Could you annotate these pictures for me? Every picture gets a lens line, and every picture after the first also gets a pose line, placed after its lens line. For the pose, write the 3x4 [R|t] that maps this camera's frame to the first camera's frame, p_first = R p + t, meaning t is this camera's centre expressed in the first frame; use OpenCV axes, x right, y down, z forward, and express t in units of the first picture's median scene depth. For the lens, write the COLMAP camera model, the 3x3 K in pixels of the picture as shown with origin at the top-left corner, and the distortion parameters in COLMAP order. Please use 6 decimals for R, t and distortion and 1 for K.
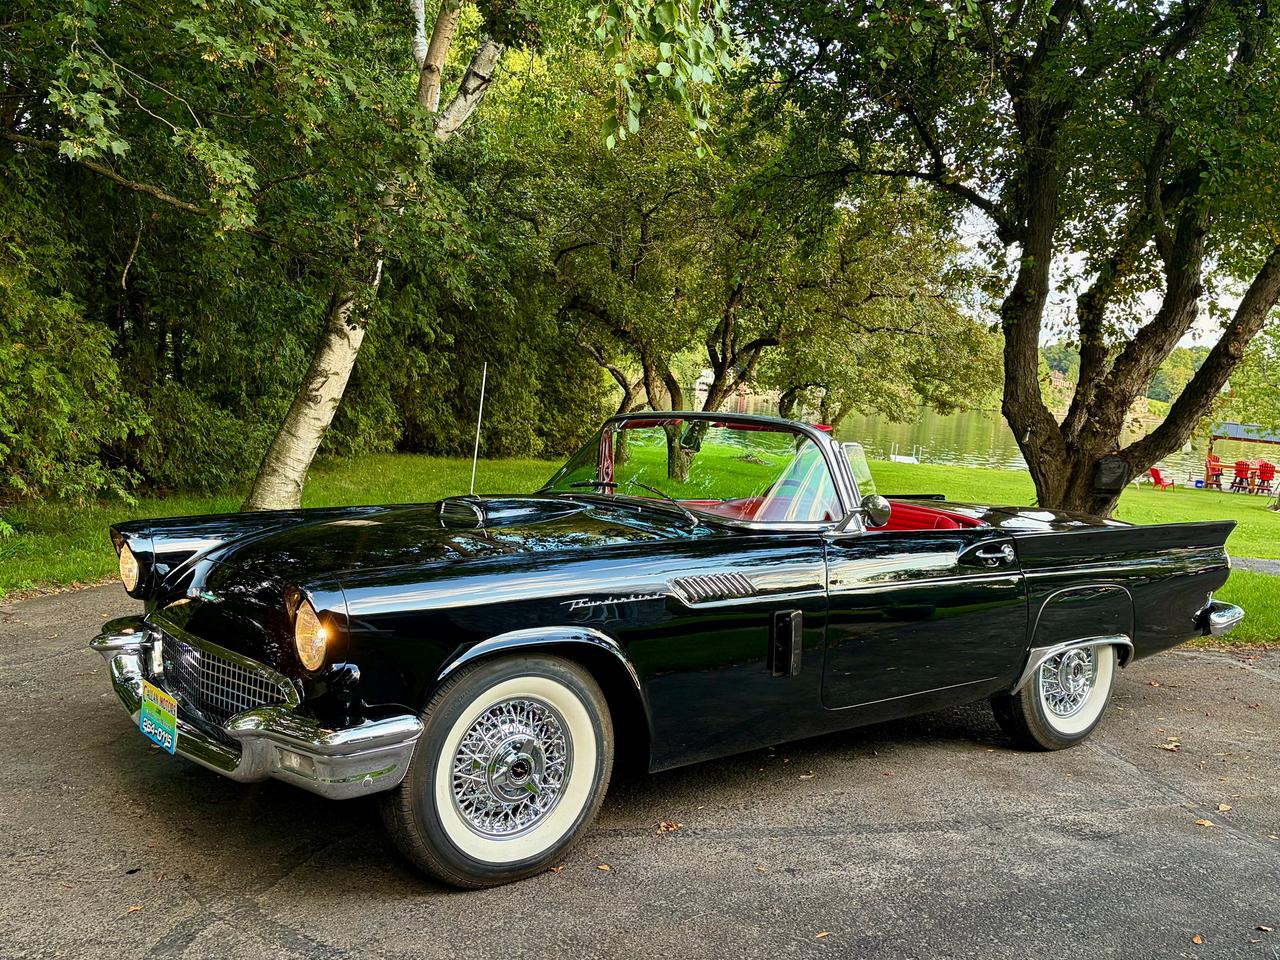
lens RADIAL K [[1254.4, 0, 645.8], [0, 1254.4, 489.7], [0, 0, 1]] dist [0.017819, 0.000000]
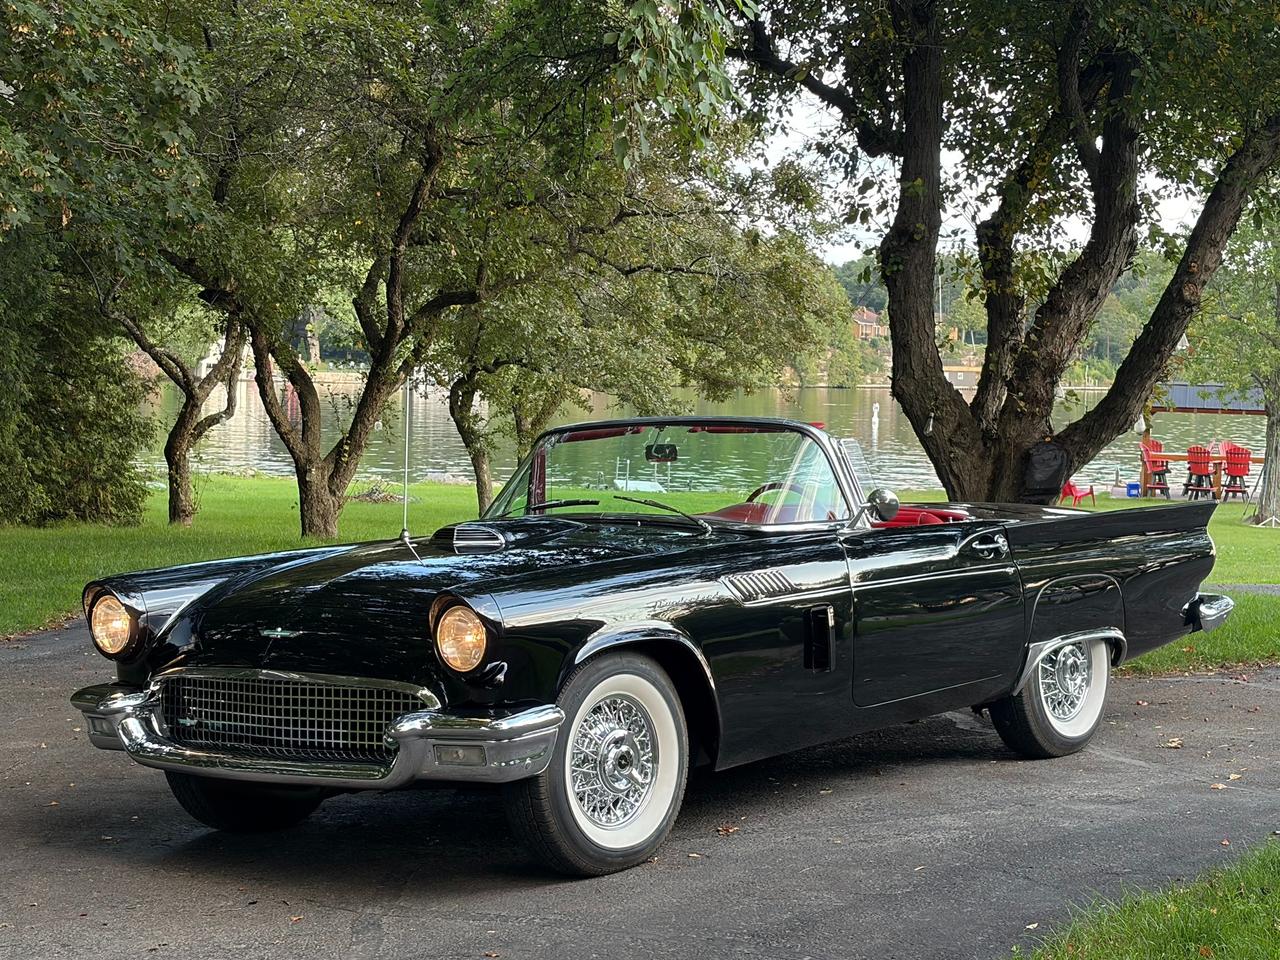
lens RADIAL K [[2443.2, 0, 644.1], [0, 2443.2, 477.1], [0, 0, 1]] dist [0.170485, 0.000000]
pose [[0.972870, -0.070339, 0.220400, -0.172930], [0.078146, 0.996579, -0.026895, 0.012909], [-0.217754, 0.043388, 0.975039, -0.344211]]
